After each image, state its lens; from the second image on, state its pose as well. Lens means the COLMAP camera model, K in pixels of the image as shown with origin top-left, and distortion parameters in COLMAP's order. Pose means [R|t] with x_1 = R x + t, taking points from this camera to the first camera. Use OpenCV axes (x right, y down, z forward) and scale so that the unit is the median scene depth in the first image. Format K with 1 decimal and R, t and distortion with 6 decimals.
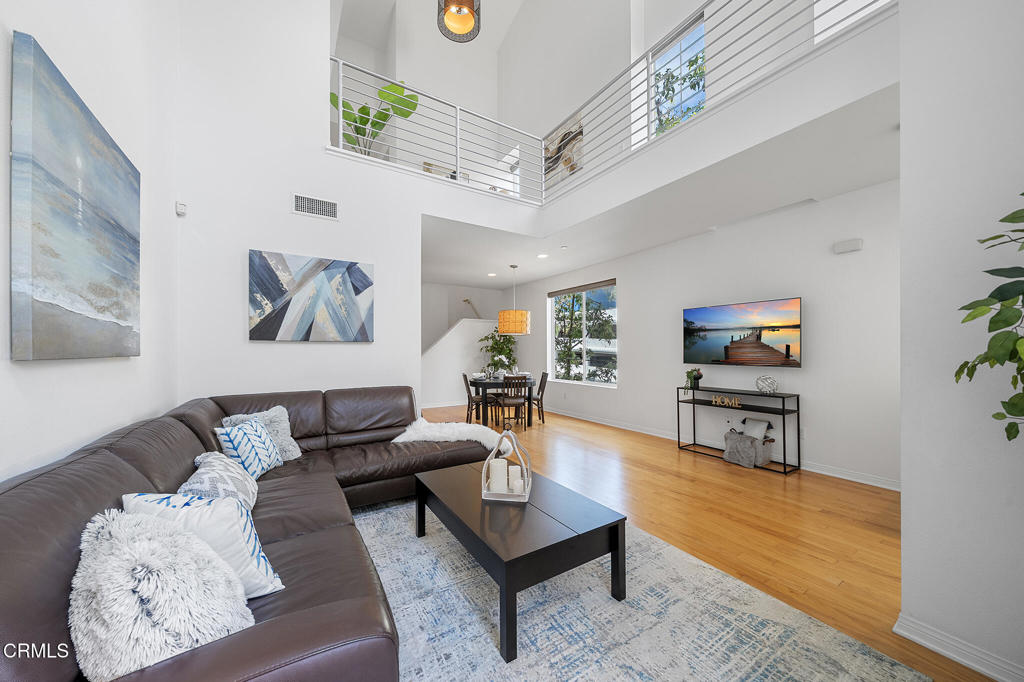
lens RADIAL K [[355.5, 0, 500.7], [0, 355.5, 348.9], [0, 0, 1]] dist [-0.000016, 0.000010]
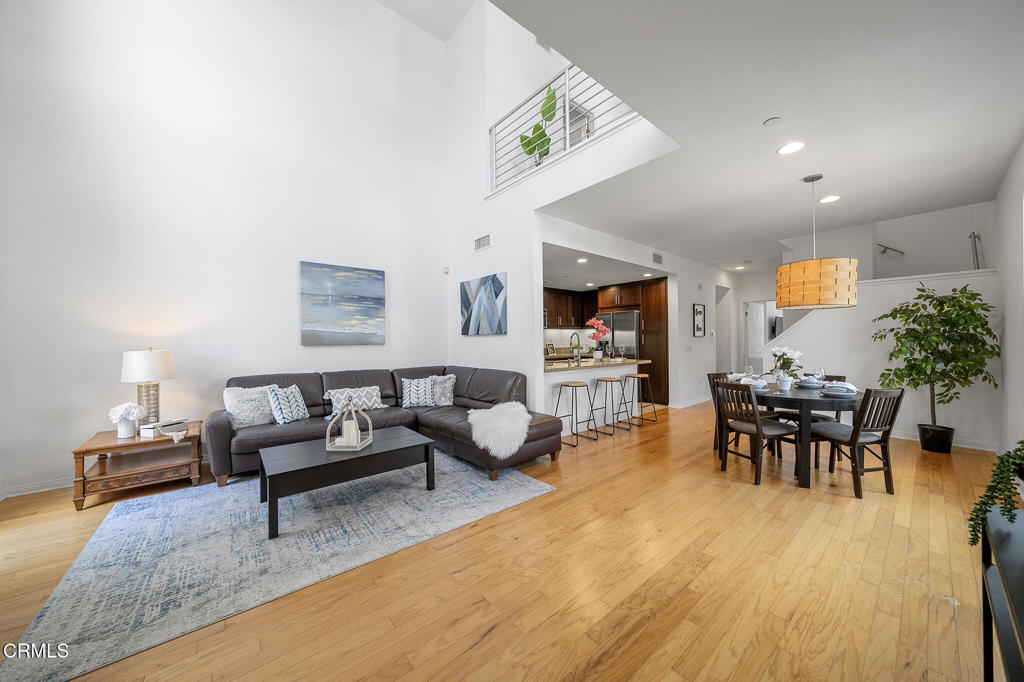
lens RADIAL K [[349.6, 0, 506.1], [0, 349.6, 337.5], [0, 0, 1]] dist [-0.000175, -0.000008]
pose [[0.131388, -0.009142, -0.991289, 0.892866], [0.013558, 0.999881, -0.007424, 0.002078], [0.991238, -0.012464, 0.131496, 0.882698]]
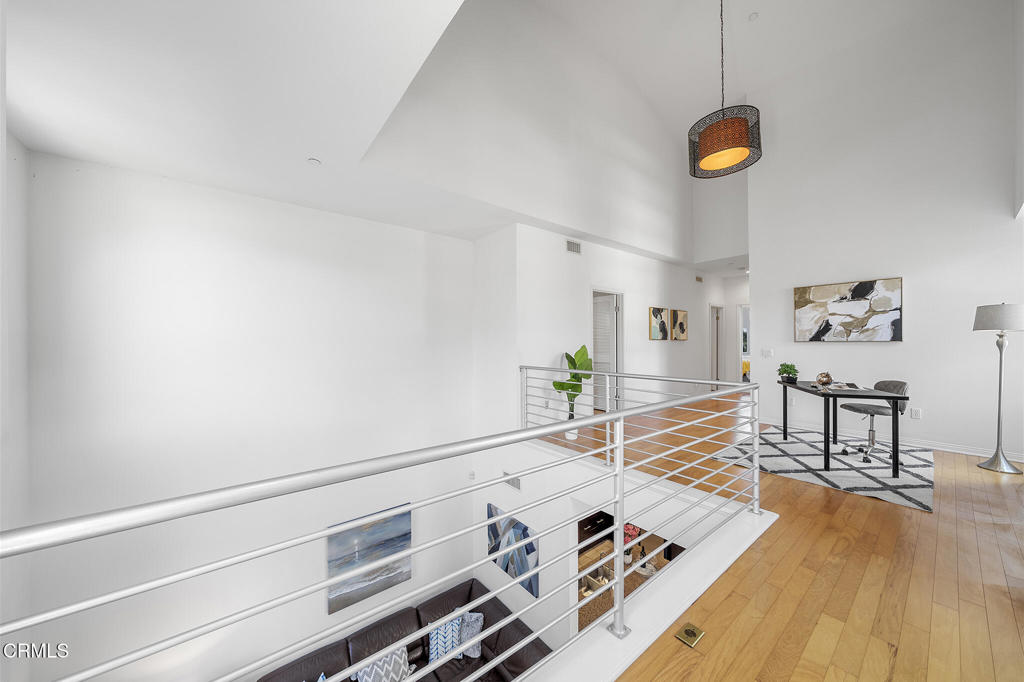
lens RADIAL K [[350.1, 0, 505.9], [0, 350.1, 344.0], [0, 0, 1]] dist [-0.001363, -0.000159]
pose [[0.103157, -0.002103, -0.994663, 0.838382], [0.006942, 0.999975, -0.001394, -0.915561], [0.994641, -0.006761, 0.103169, 0.818774]]
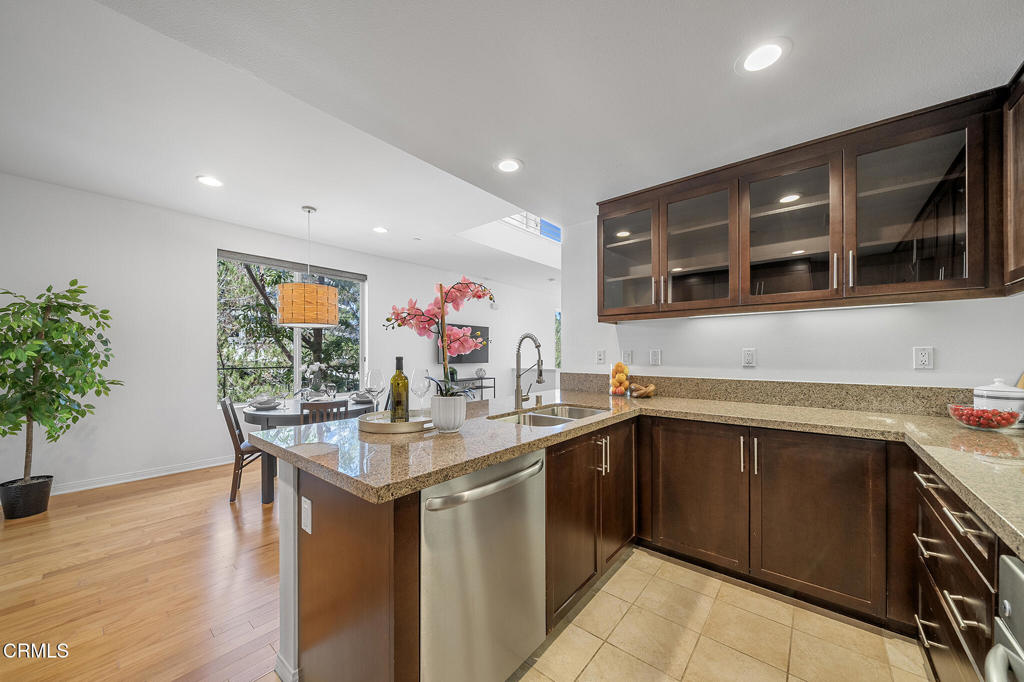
lens RADIAL K [[372.1, 0, 503.3], [0, 372.1, 351.8], [0, 0, 1]] dist [0.000276, 0.000059]
pose [[-0.304734, 0.001866, 0.952436, -1.201386], [-0.001921, 0.999995, -0.002574, 0.004585], [-0.952435, -0.002614, -0.304729, 1.613772]]
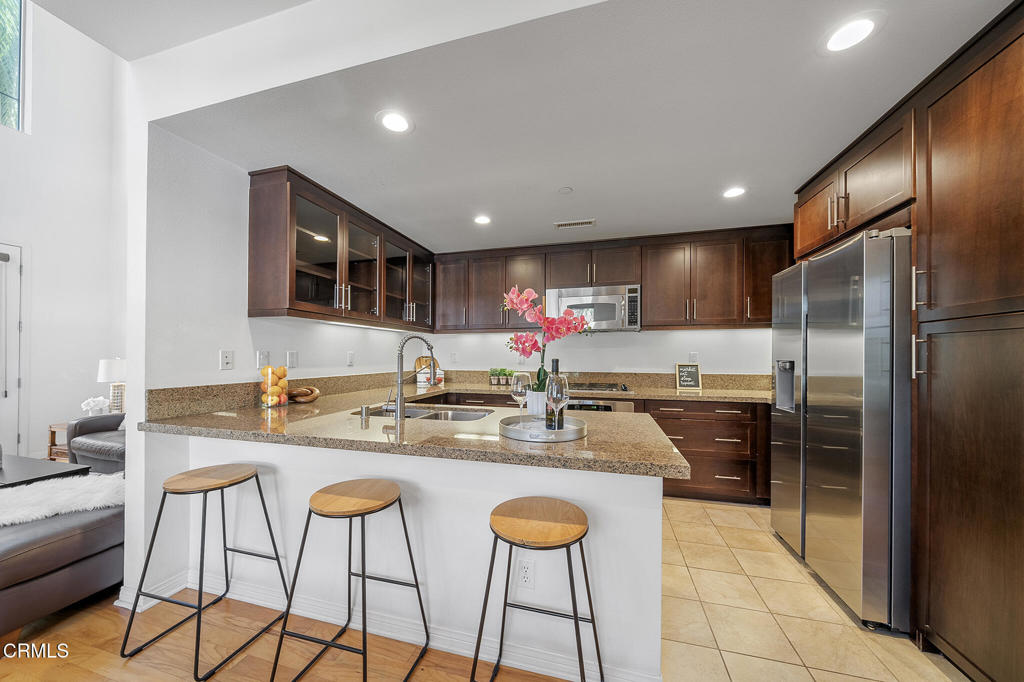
lens RADIAL K [[353.7, 0, 504.4], [0, 353.7, 353.7], [0, 0, 1]] dist [-0.000864, -0.000064]
pose [[-0.740324, -0.006168, -0.672222, -0.320845], [-0.000427, 0.999962, -0.008705, 0.008710], [0.672251, -0.006158, -0.740298, 1.896779]]
